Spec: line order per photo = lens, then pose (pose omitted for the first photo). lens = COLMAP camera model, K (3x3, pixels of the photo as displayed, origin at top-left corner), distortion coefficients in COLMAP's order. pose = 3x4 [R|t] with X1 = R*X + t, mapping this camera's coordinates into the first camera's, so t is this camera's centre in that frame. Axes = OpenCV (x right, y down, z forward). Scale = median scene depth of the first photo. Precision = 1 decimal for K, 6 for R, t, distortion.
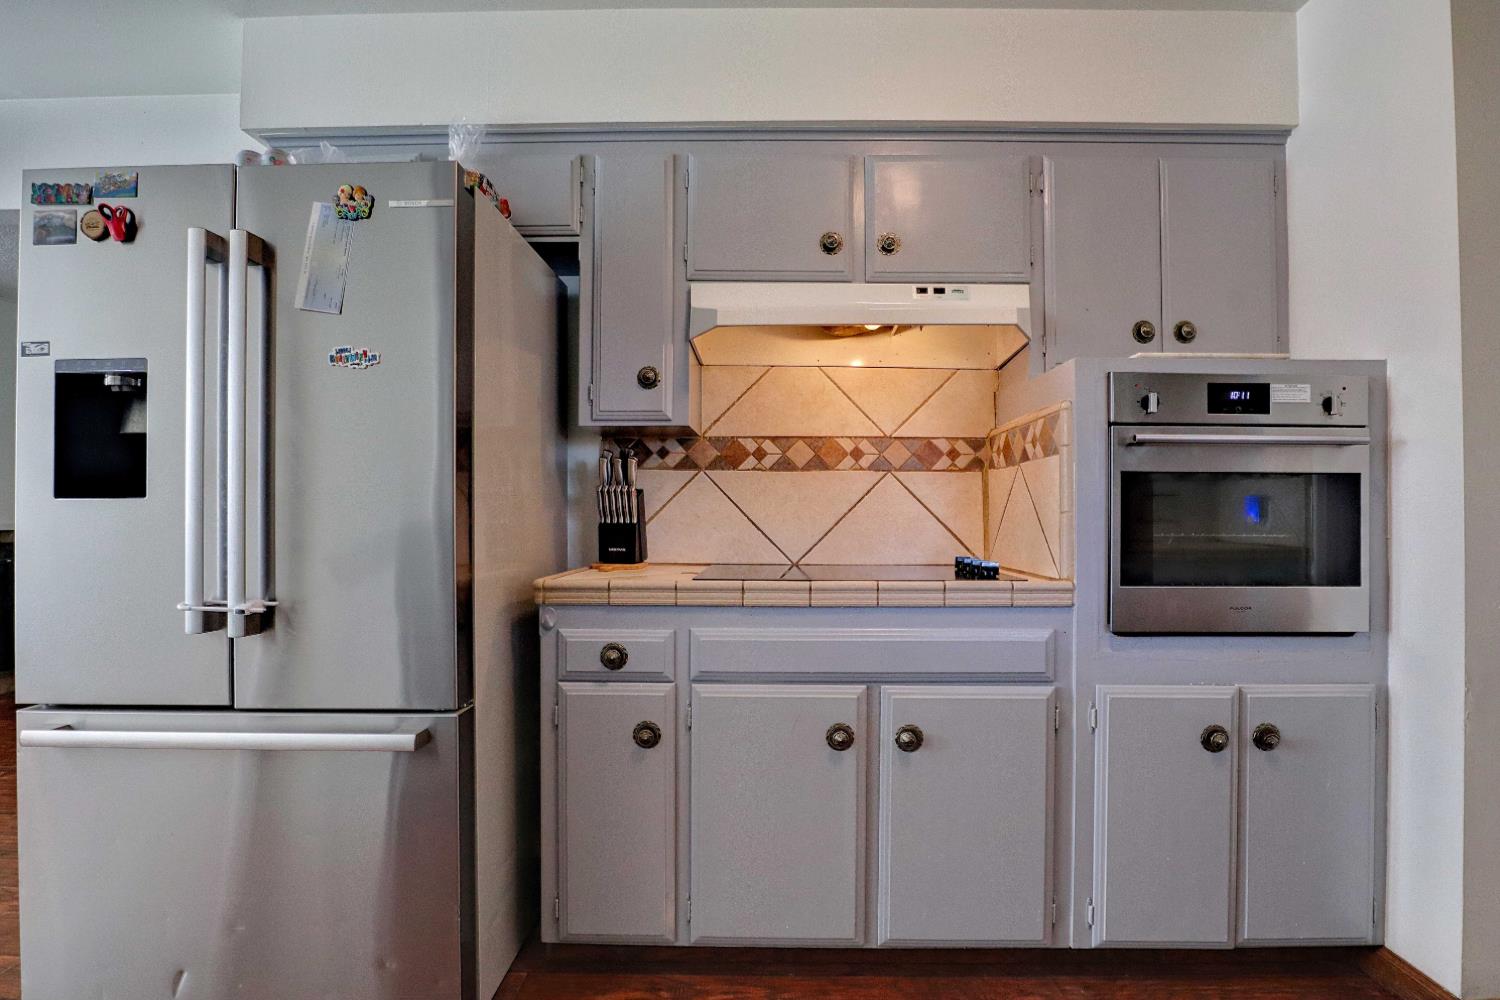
lens RADIAL K [[750.5, 0, 774.5], [0, 750.5, 508.9], [0, 0, 1]] dist [-0.033497, 0.001003]
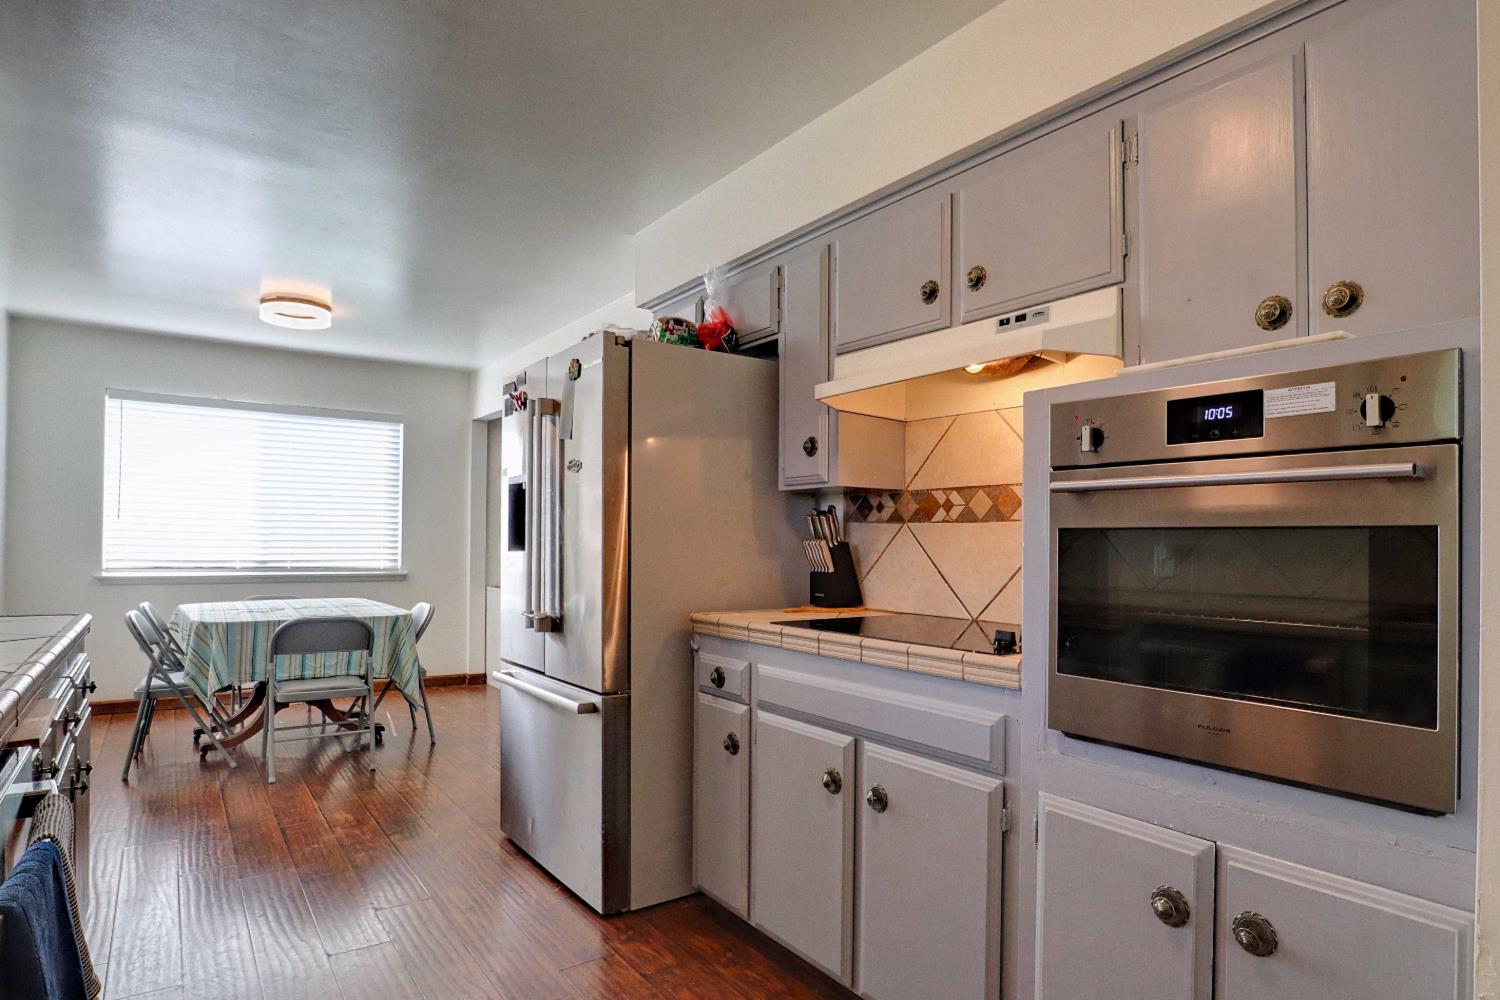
lens RADIAL K [[831.1, 0, 760.1], [0, 831.1, 534.6], [0, 0, 1]] dist [-0.058159, 0.036184]
pose [[0.592325, -0.005213, -0.805682, 0.961514], [-0.003674, 0.999951, -0.009171, -0.033334], [0.805691, 0.008392, 0.592277, 0.216961]]
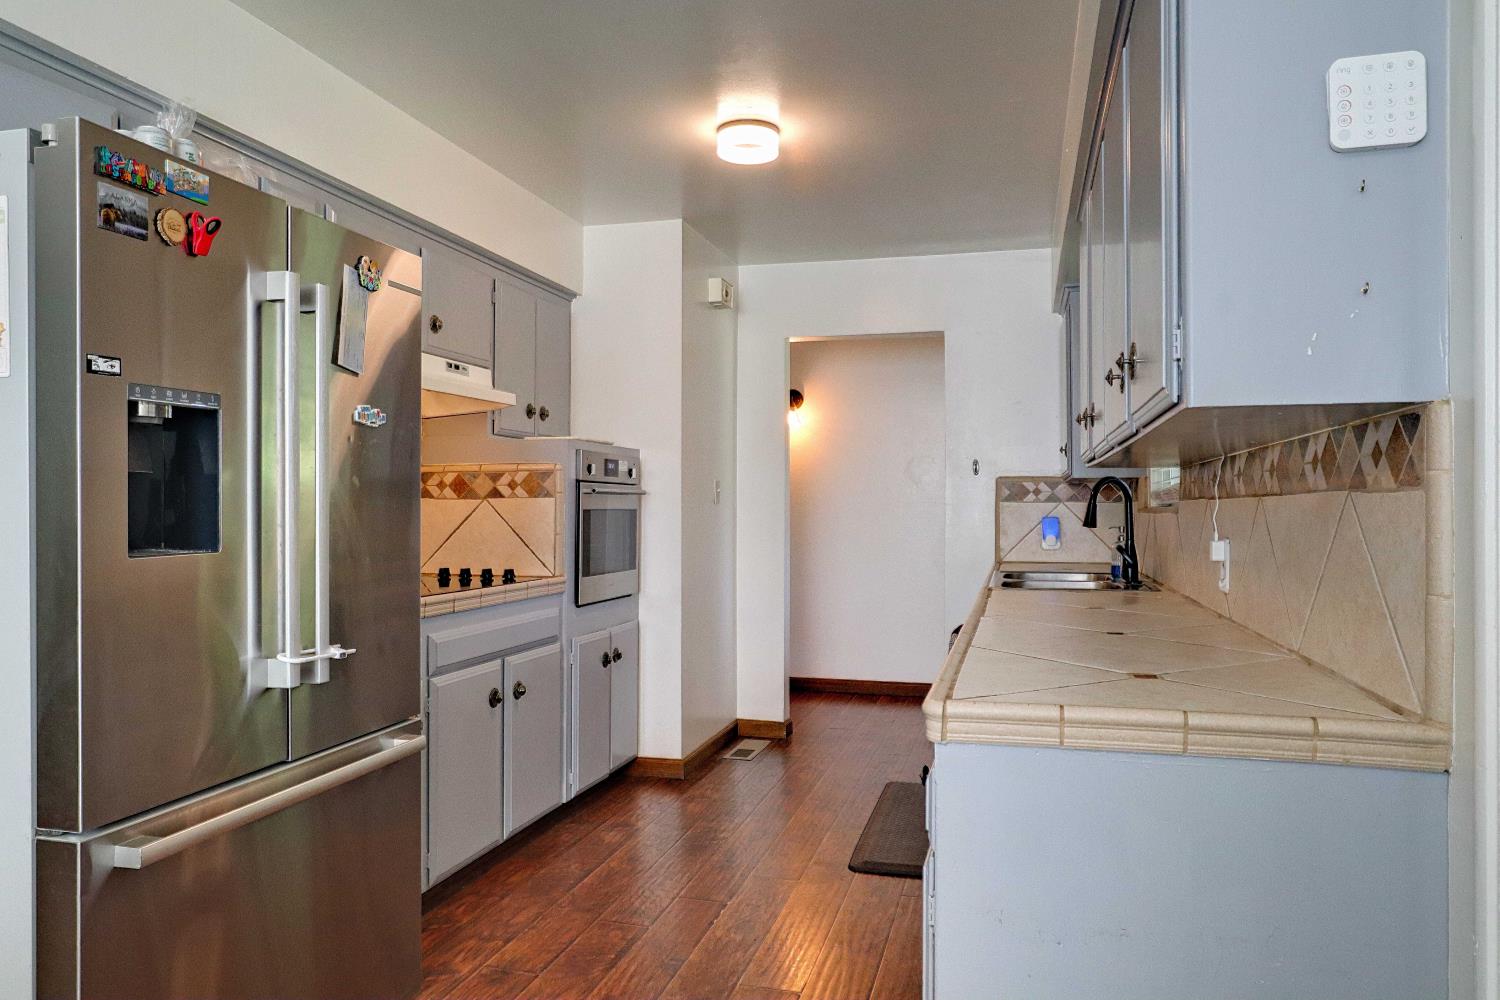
lens RADIAL K [[993.0, 0, 750.0], [0, 993.0, 500.0], [0, 0, 1]] dist [-0.058084, 0.000483]
pose [[0.253008, 0.003246, 0.967459, -1.574093], [-0.010154, 0.999948, -0.000700, -0.071532], [-0.967411, -0.009647, 0.253028, 0.064576]]
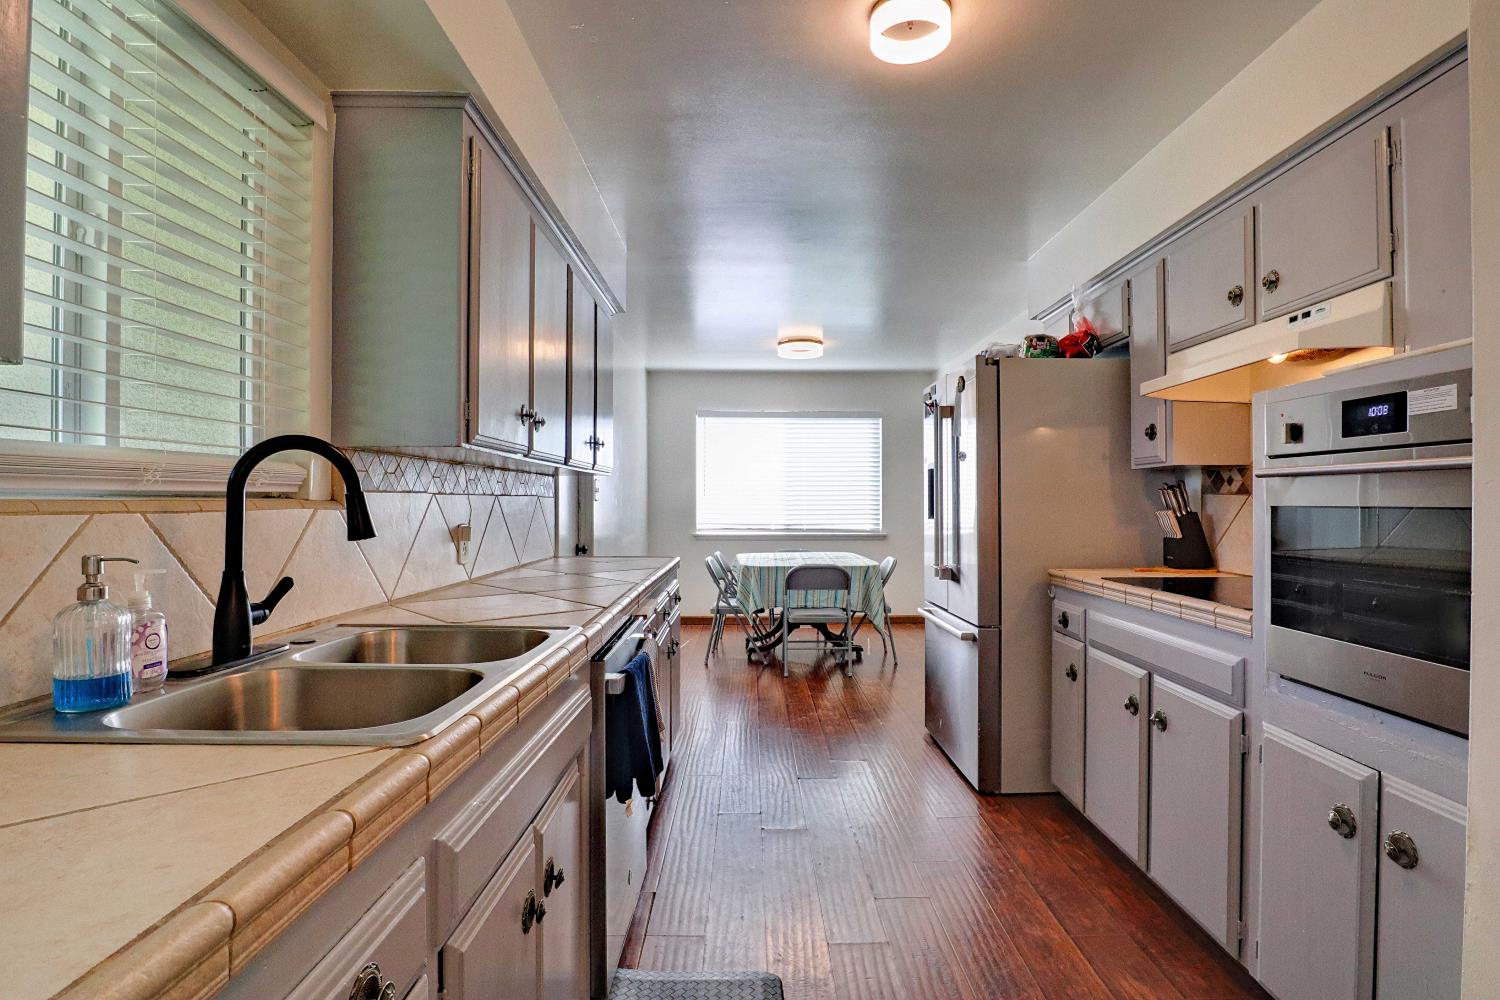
lens RADIAL K [[750.5, 0, 774.5], [0, 750.5, 508.9], [0, 0, 1]] dist [-0.033497, 0.001003]
pose [[0.041095, 0.002981, -0.999151, 1.366962], [0.006481, 0.999974, 0.003251, -0.052490], [0.999134, -0.006609, 0.041075, 0.305701]]
